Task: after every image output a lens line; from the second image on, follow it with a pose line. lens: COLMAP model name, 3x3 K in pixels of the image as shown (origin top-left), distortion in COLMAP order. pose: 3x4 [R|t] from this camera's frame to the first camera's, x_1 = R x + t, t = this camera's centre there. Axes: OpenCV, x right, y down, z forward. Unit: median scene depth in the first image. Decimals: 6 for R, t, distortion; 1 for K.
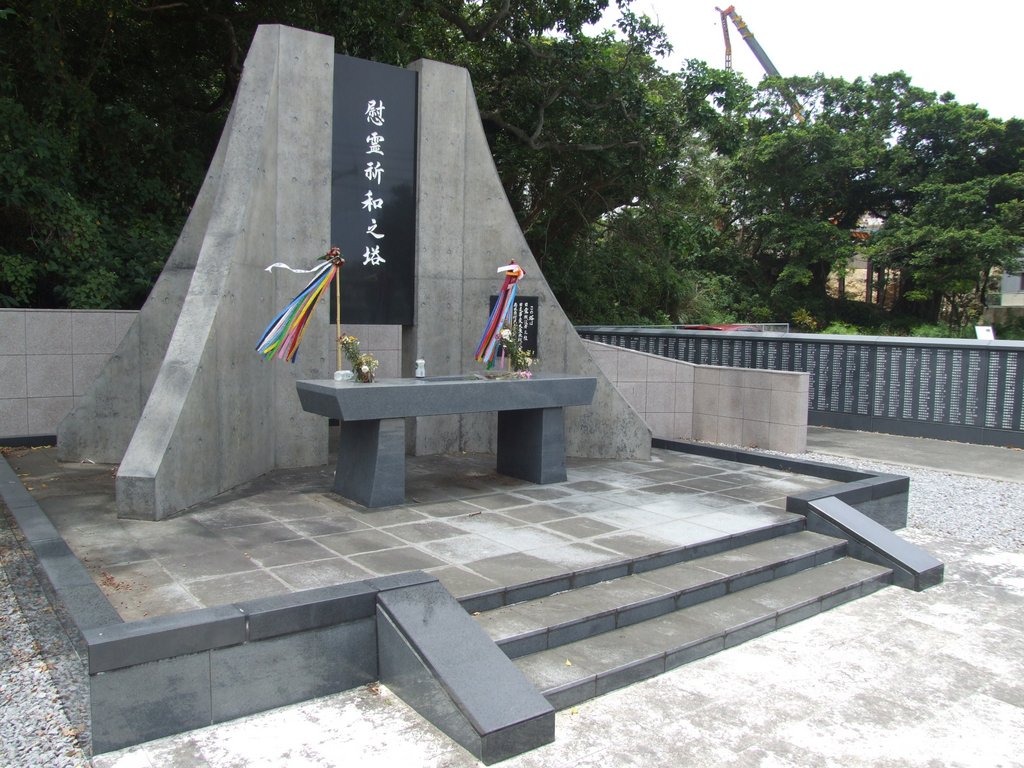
lens RADIAL K [[826.8, 0, 512.0], [0, 826.8, 384.0], [0, 0, 1]] dist [-0.131125, 0.003507]
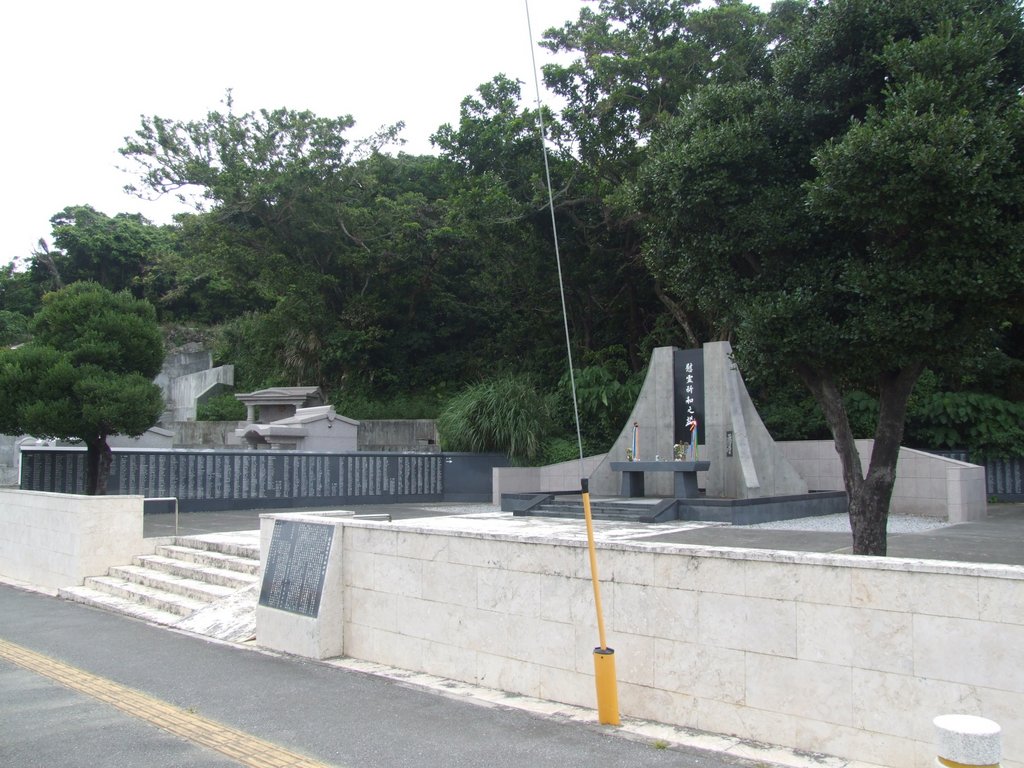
lens RADIAL K [[826.8, 0, 512.0], [0, 826.8, 384.0], [0, 0, 1]] dist [-0.131125, 0.003507]
pose [[0.159515, -0.110791, -0.980959, 2.440269], [-0.071182, 0.989805, -0.123365, 0.105956], [0.984626, 0.089505, 0.150003, -0.005659]]
